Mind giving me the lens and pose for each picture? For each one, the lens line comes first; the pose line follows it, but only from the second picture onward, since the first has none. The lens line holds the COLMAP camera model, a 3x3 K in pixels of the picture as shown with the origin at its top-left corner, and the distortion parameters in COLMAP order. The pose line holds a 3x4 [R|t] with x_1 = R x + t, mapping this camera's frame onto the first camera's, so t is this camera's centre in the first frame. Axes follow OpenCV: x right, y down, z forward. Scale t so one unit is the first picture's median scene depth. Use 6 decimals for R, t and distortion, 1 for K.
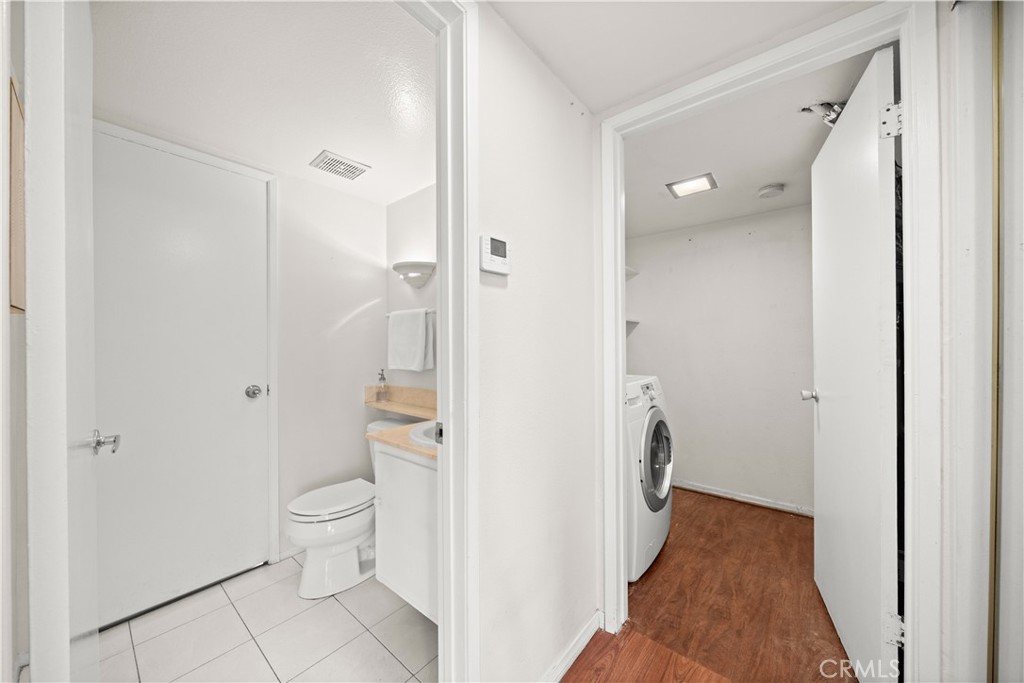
lens RADIAL K [[361.1, 0, 511.3], [0, 361.1, 341.9], [0, 0, 1]] dist [-0.005410, -0.000697]
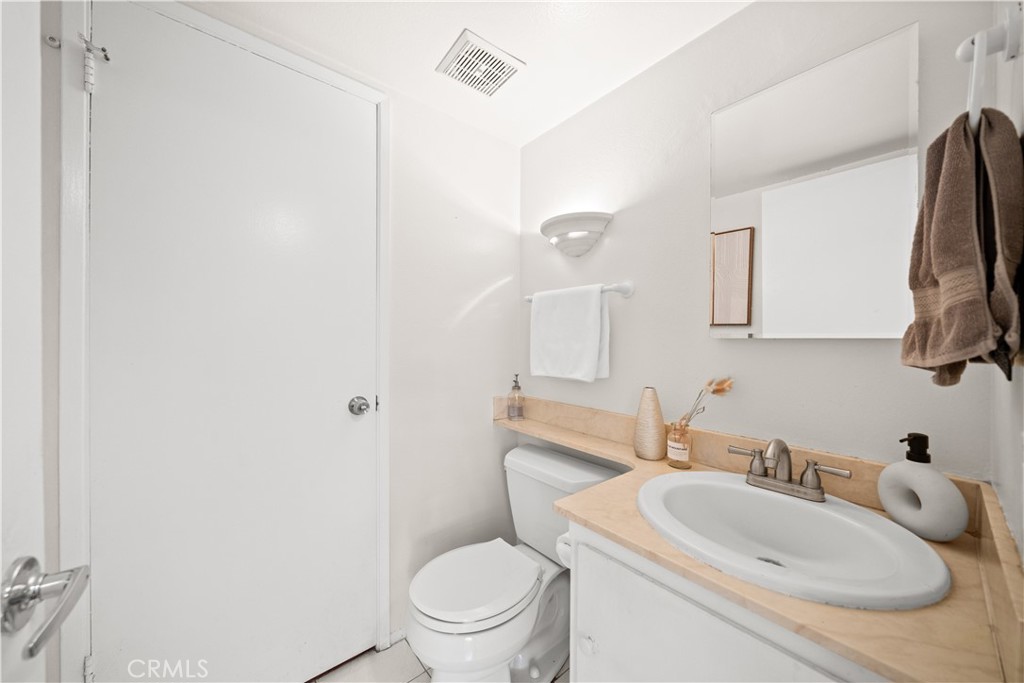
lens RADIAL K [[361.1, 0, 510.1], [0, 361.1, 341.8], [0, 0, 1]] dist [-0.005410, -0.000697]
pose [[0.982106, 0.010547, -0.188031, -0.262025], [-0.008680, 0.999905, 0.010750, 0.004219], [0.188127, -0.008925, 0.982104, 0.325534]]
